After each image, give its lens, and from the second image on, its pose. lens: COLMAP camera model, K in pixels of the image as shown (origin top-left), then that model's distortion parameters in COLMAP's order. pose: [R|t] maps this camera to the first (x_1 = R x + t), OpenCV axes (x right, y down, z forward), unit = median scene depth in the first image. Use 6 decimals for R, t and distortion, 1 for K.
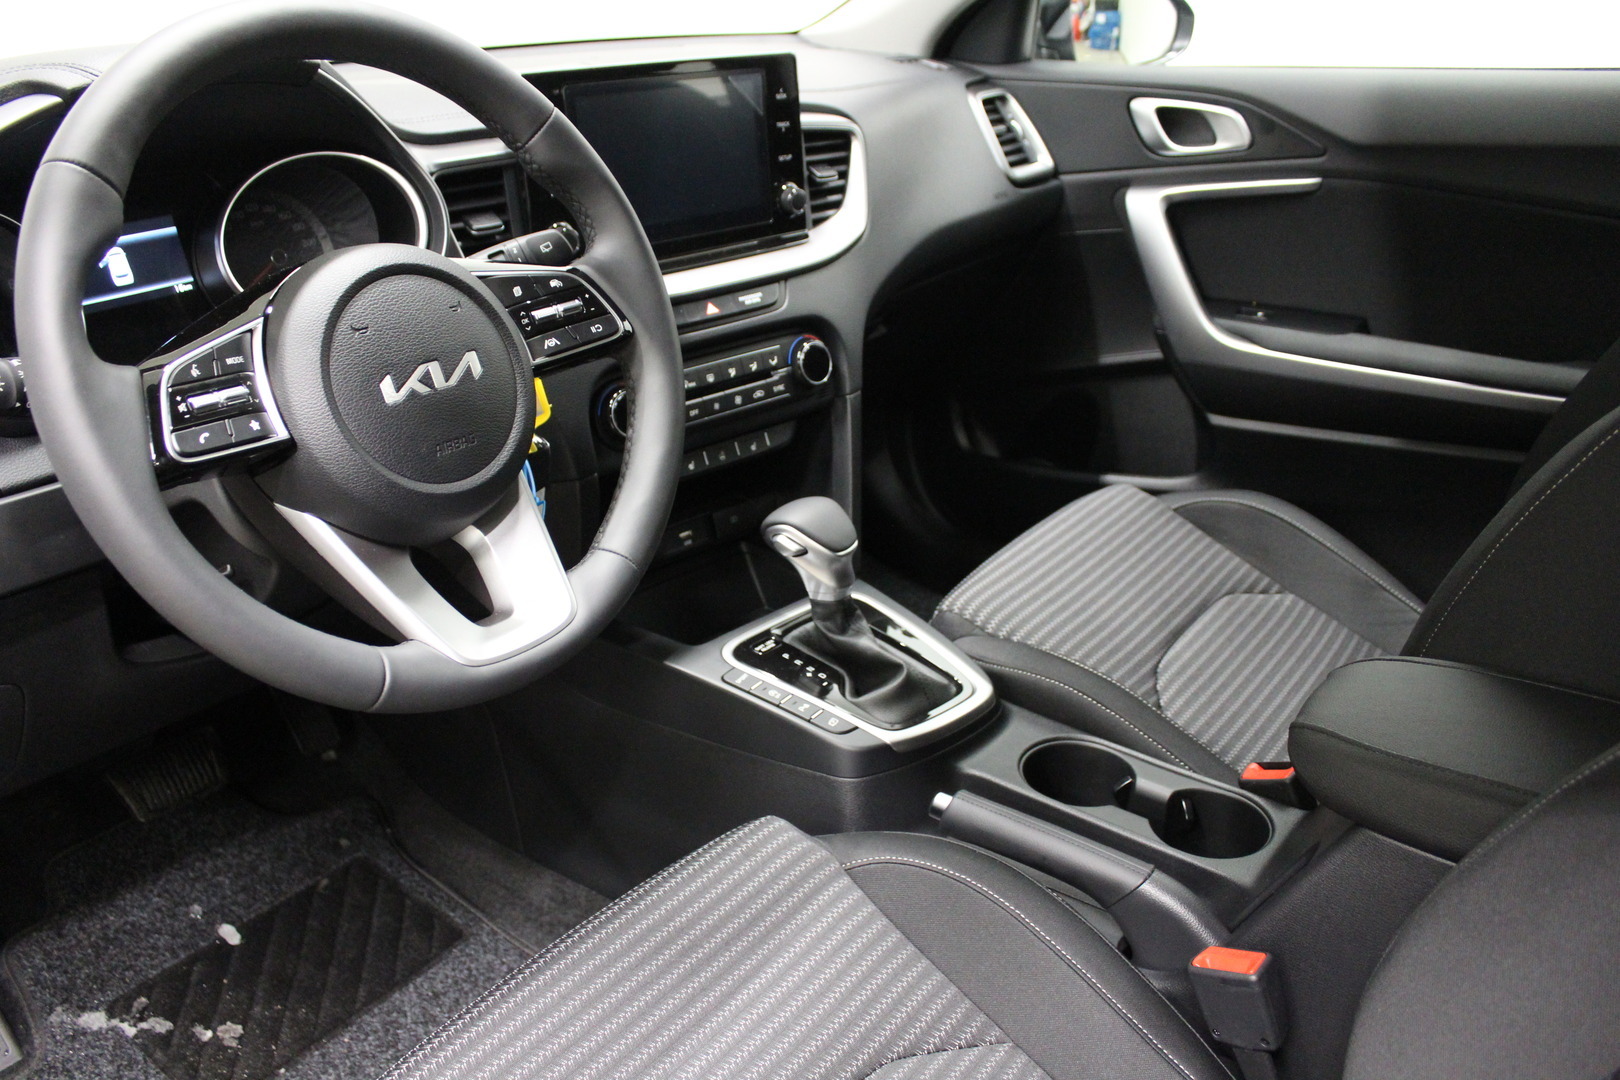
lens RADIAL K [[1327.3, 0, 812.9], [0, 1327.3, 555.9], [0, 0, 1]] dist [-0.093325, 0.005317]
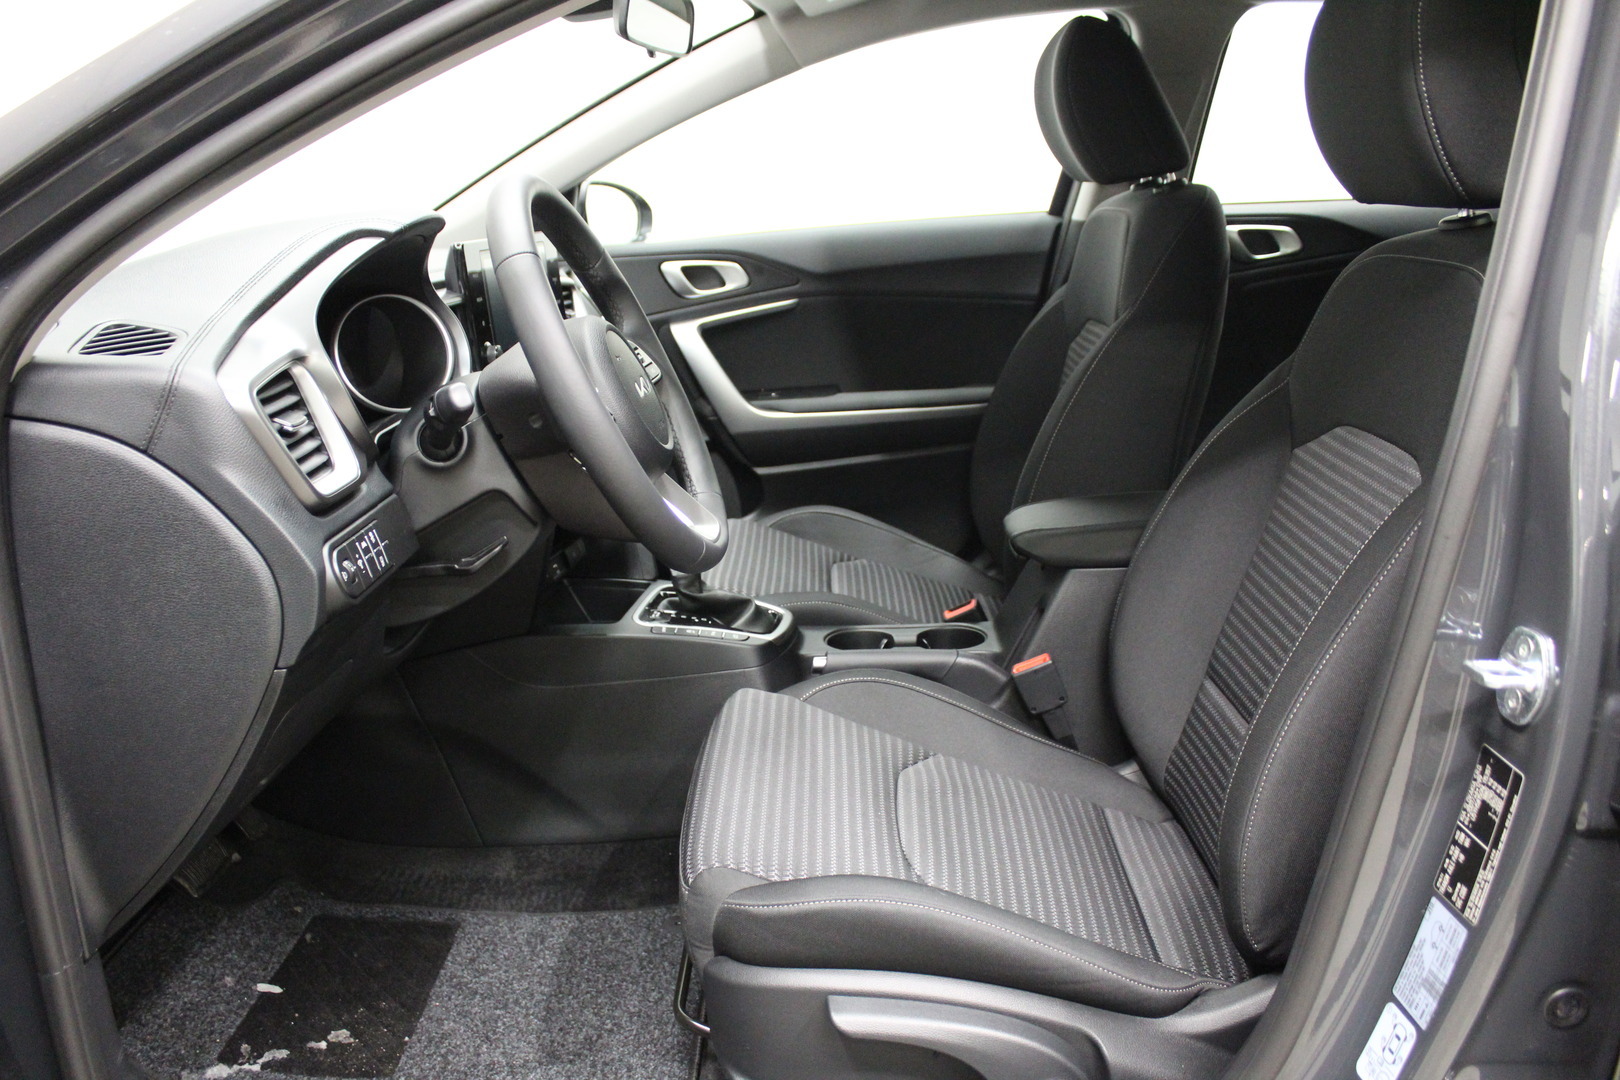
lens RADIAL K [[1327.3, 0, 806.4], [0, 1327.3, 527.3], [0, 0, 1]] dist [-0.093325, 0.005317]
pose [[0.810798, -0.180049, 0.556946, -0.695343], [0.281962, 0.953980, -0.102077, 0.172658], [-0.512937, 0.239801, 0.824252, -0.302819]]
